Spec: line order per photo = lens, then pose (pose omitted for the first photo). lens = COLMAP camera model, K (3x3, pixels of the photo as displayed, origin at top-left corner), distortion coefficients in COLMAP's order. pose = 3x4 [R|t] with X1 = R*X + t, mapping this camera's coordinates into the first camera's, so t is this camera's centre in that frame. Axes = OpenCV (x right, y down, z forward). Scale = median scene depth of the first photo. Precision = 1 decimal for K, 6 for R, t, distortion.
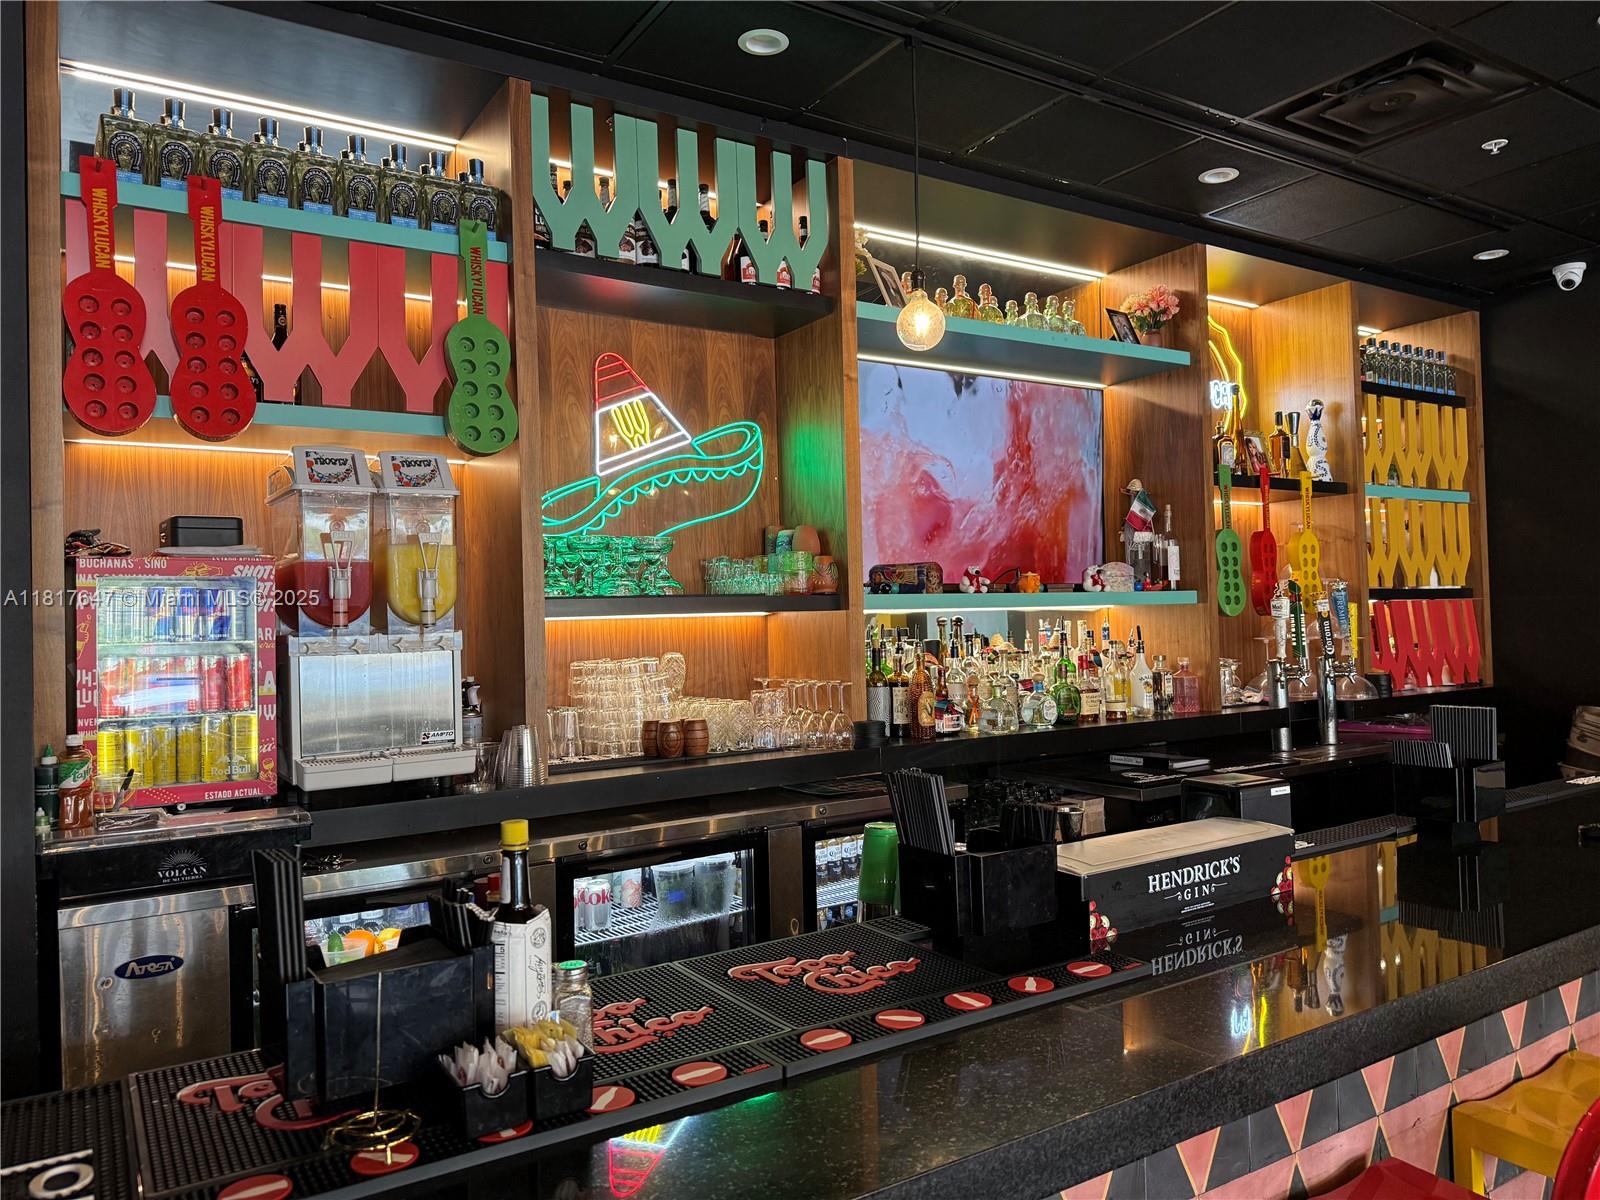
lens RADIAL K [[1076.7, 0, 858.4], [0, 1076.7, 585.3], [0, 0, 1]] dist [0.025988, -0.024923]
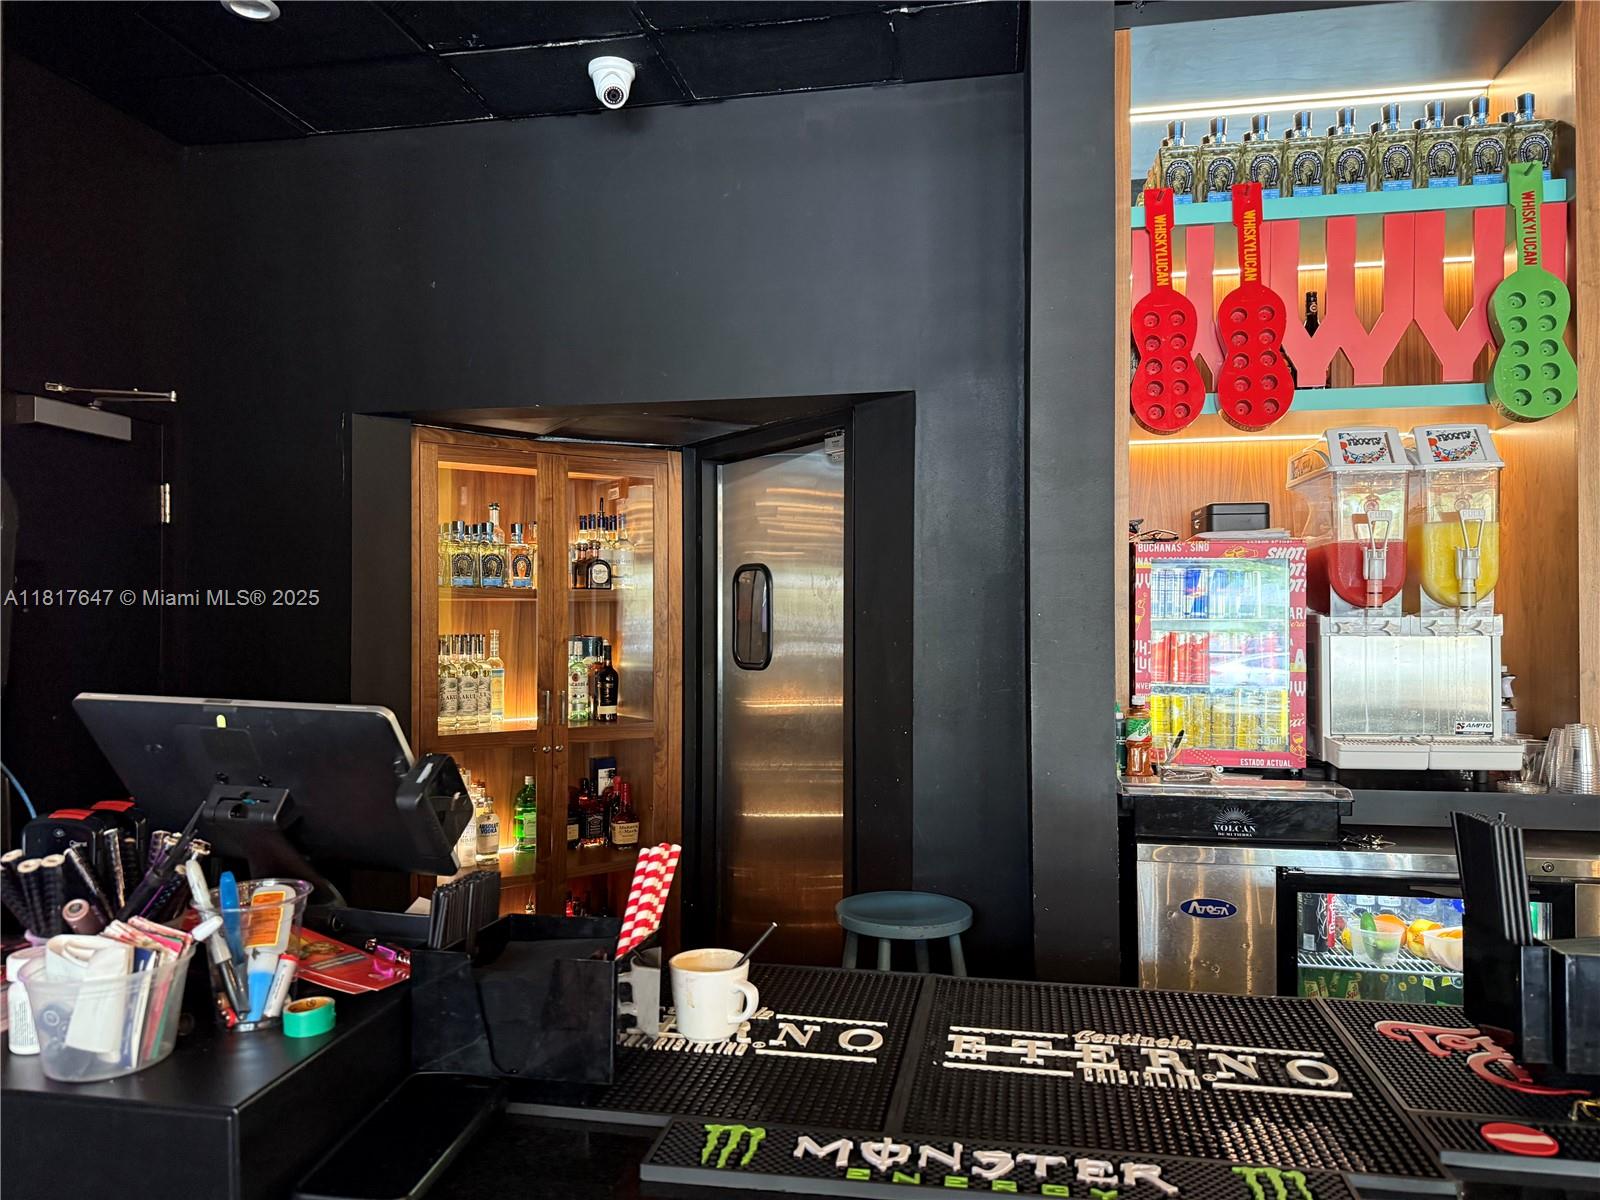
lens RADIAL K [[1131.9, 0, 800.0], [0, 1131.9, 600.0], [0, 0, 1]] dist [0.025117, -0.035112]
pose [[0.725811, 0.014591, -0.687739, -0.143529], [-0.000095, 0.999777, 0.021111, 0.009332], [0.687894, -0.015257, 0.725651, -0.118120]]
